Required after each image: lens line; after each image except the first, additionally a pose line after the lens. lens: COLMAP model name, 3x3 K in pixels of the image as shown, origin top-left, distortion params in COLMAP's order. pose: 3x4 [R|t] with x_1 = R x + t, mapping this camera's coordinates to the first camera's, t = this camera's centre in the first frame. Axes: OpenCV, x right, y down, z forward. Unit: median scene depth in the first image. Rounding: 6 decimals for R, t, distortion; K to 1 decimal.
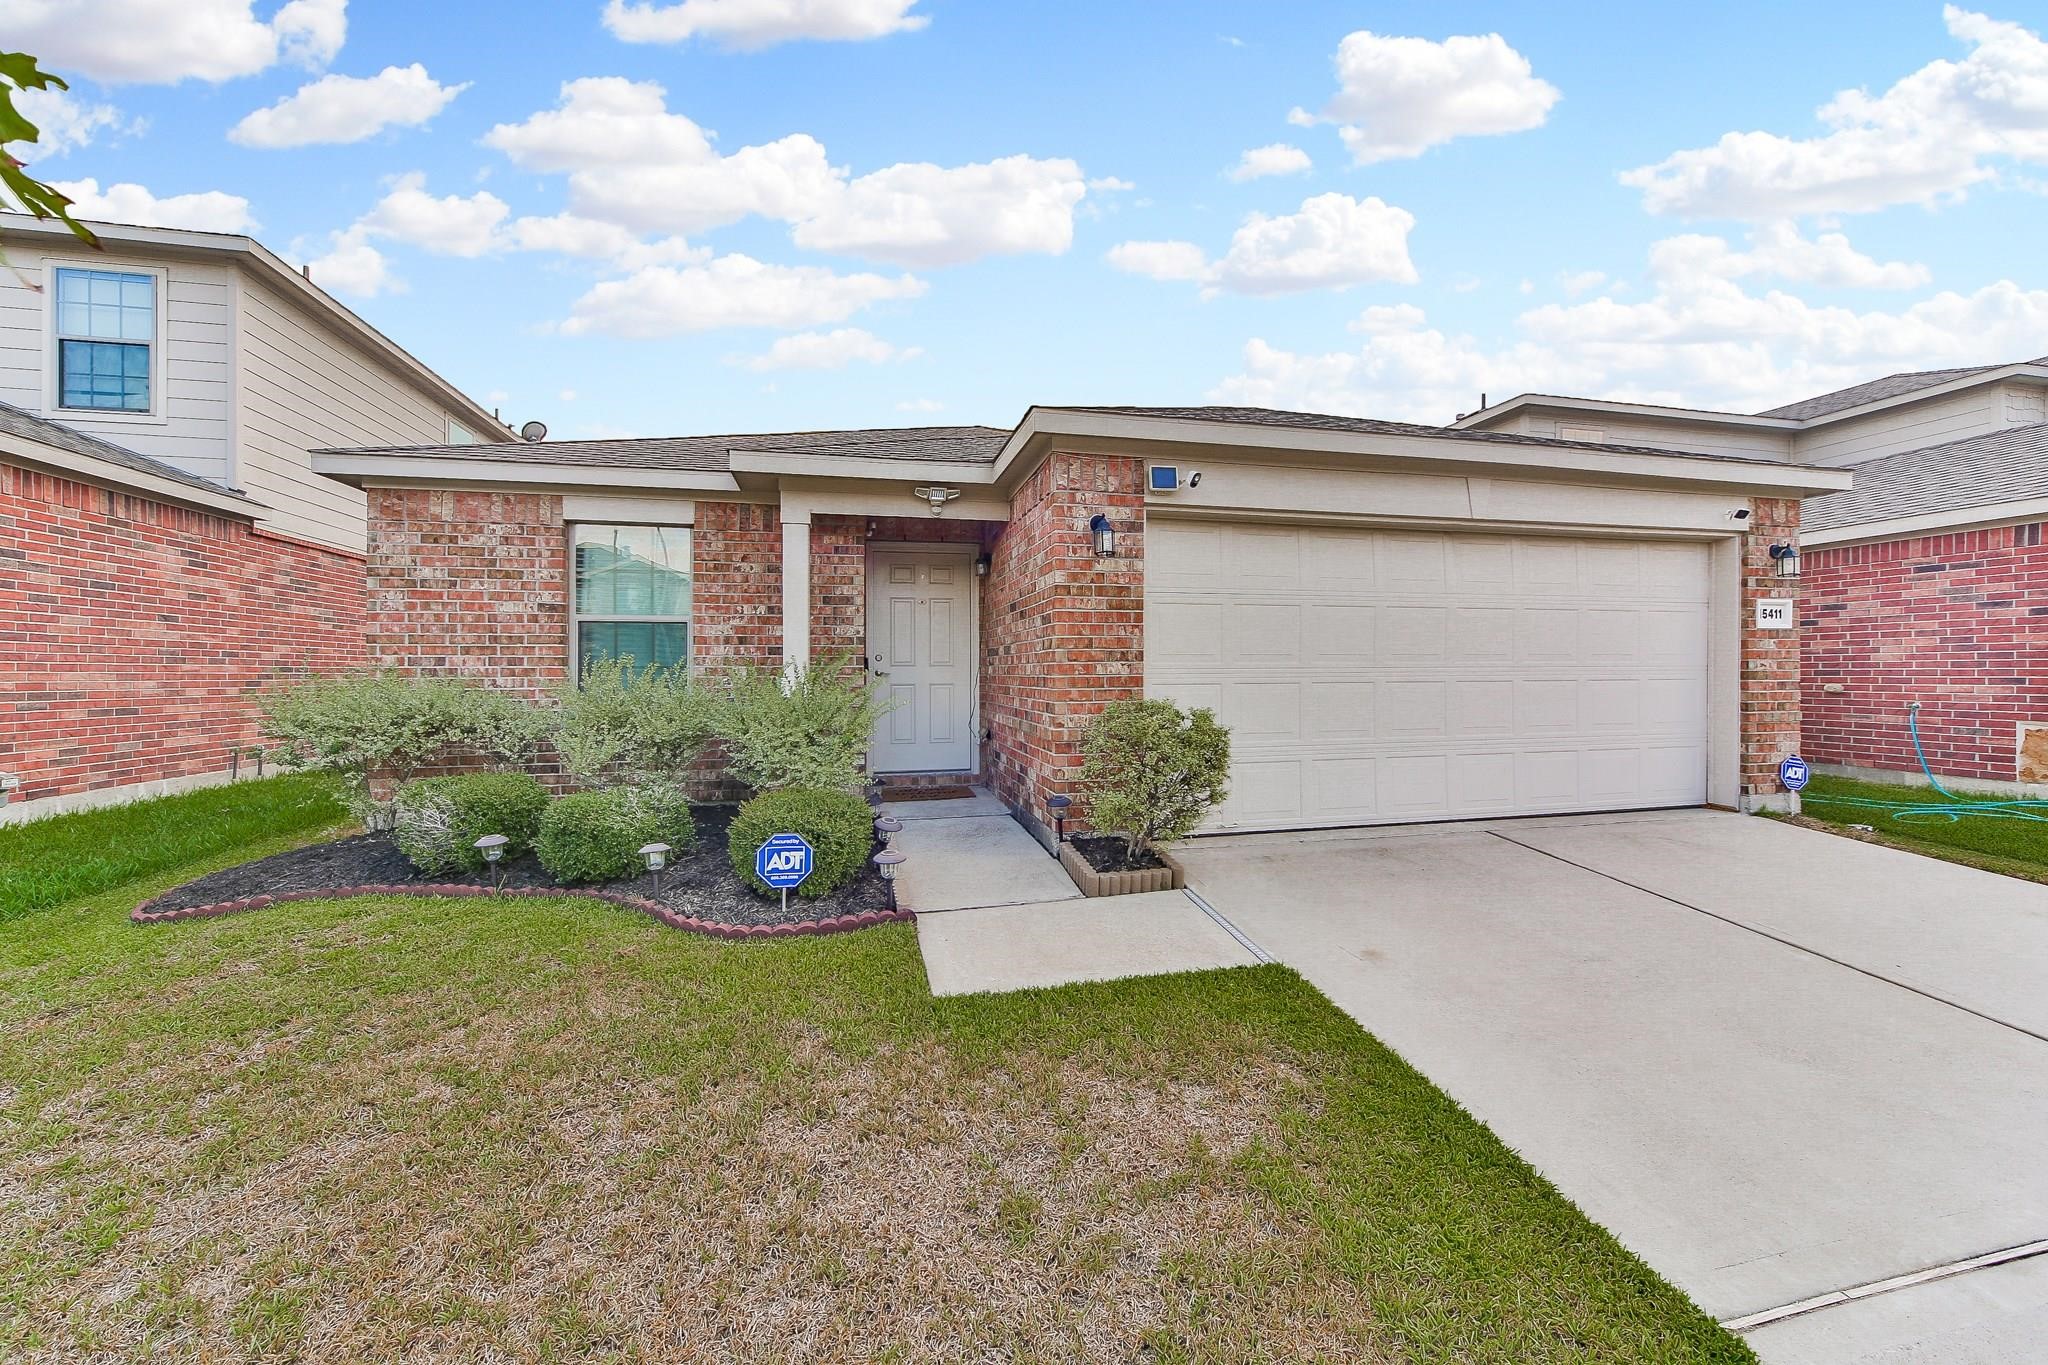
lens RADIAL K [[751.7, 0, 1023.3], [0, 751.7, 688.6], [0, 0, 1]] dist [-0.003105, 0.000283]
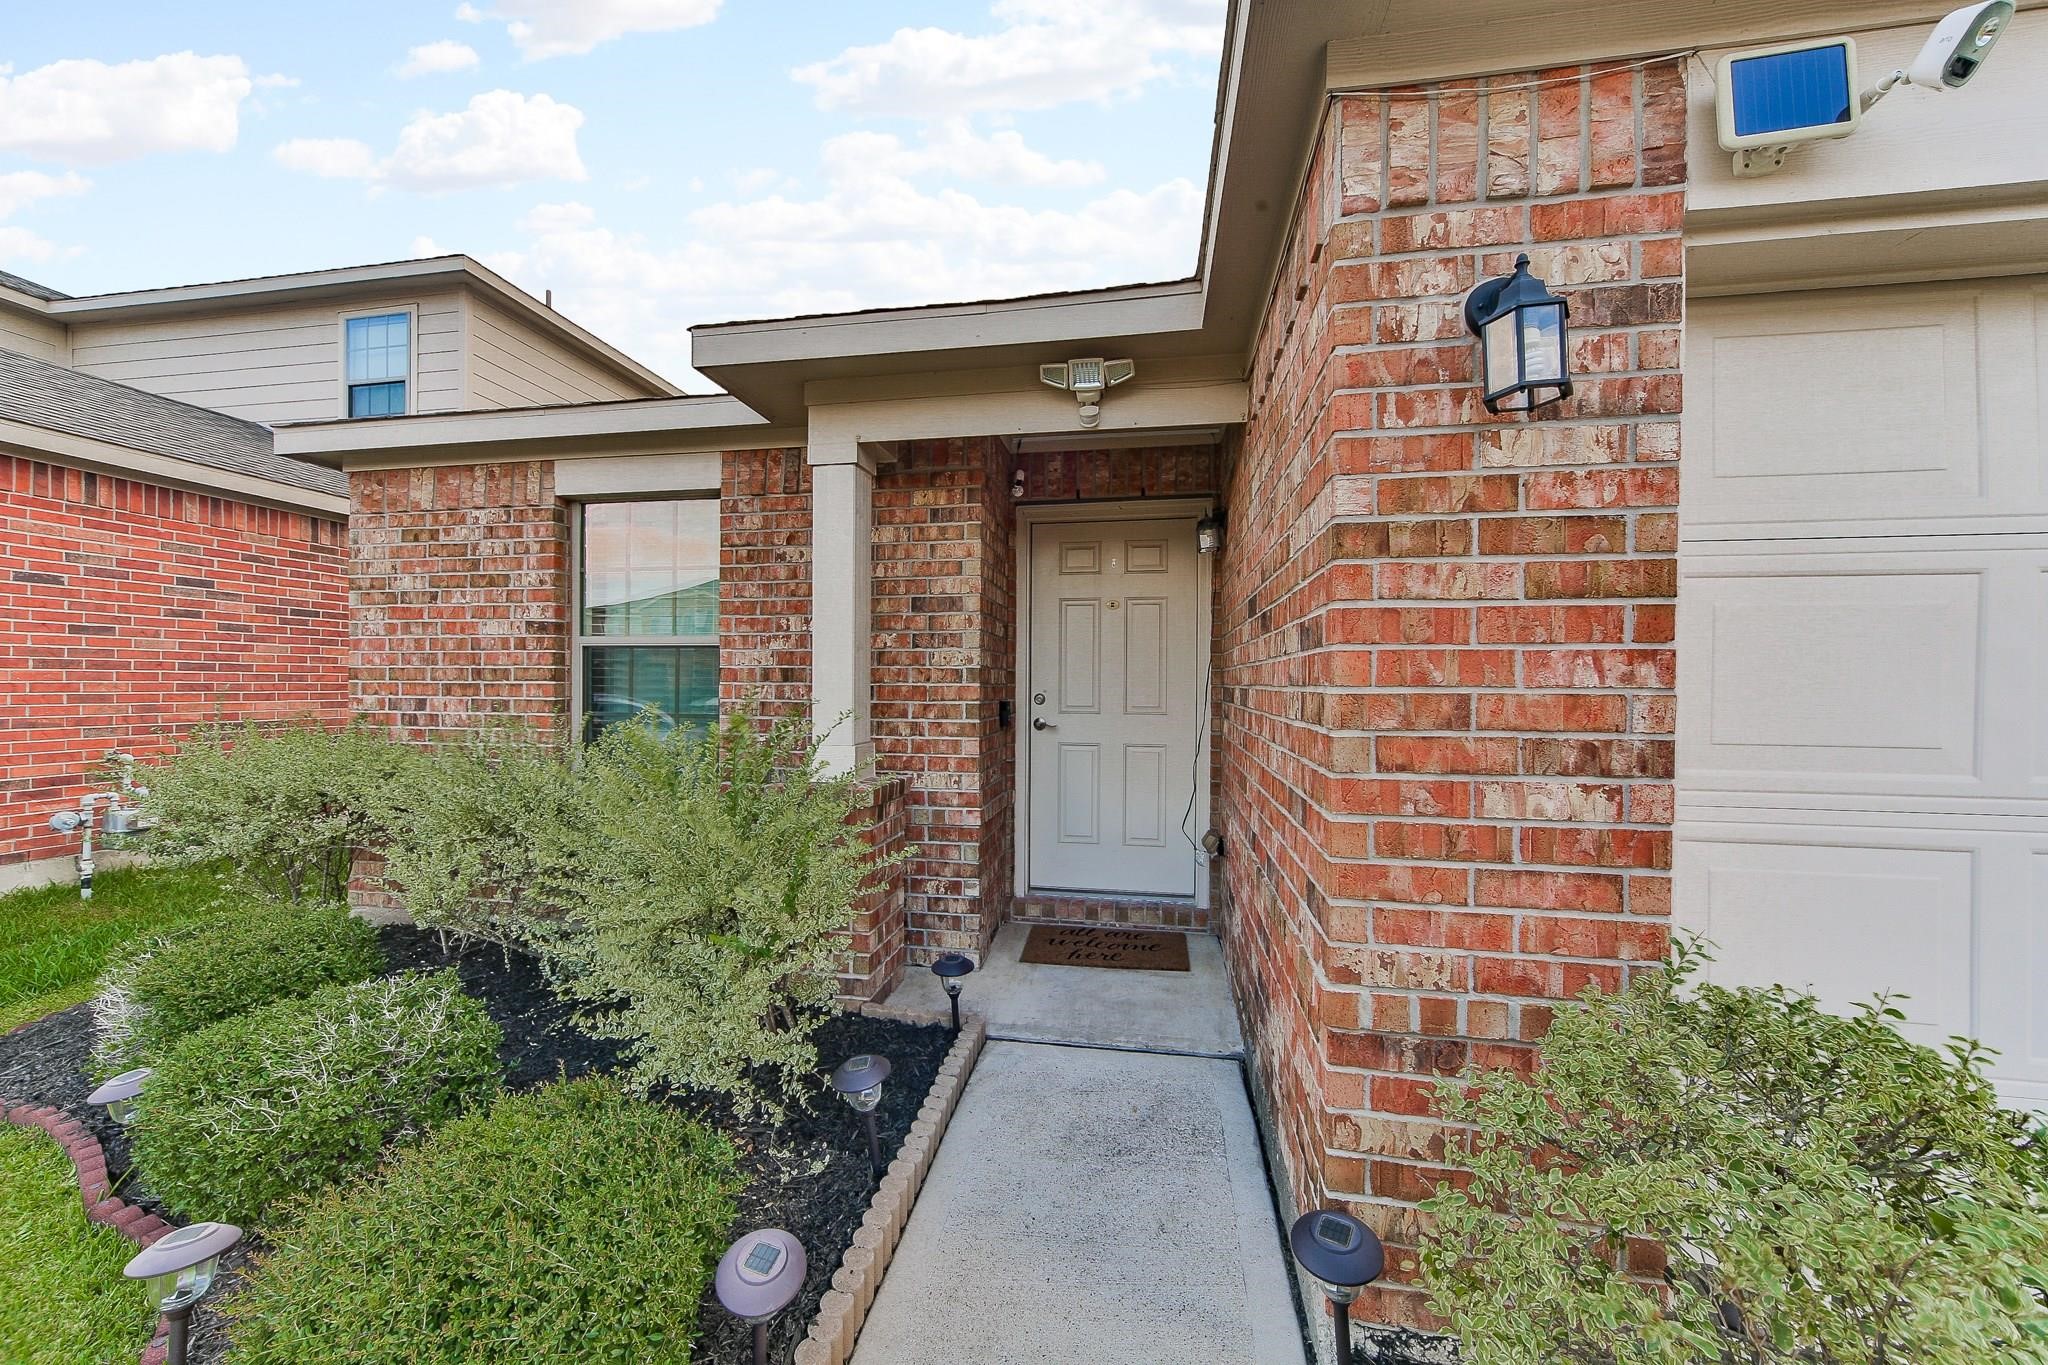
lens RADIAL K [[751.7, 0, 1023.3], [0, 751.7, 688.6], [0, 0, 1]] dist [-0.003105, 0.000283]
pose [[0.921848, 0.012285, -0.387356, 0.036622], [-0.017760, 0.999787, -0.010557, -0.052771], [0.387143, 0.016612, 0.921870, 0.543020]]
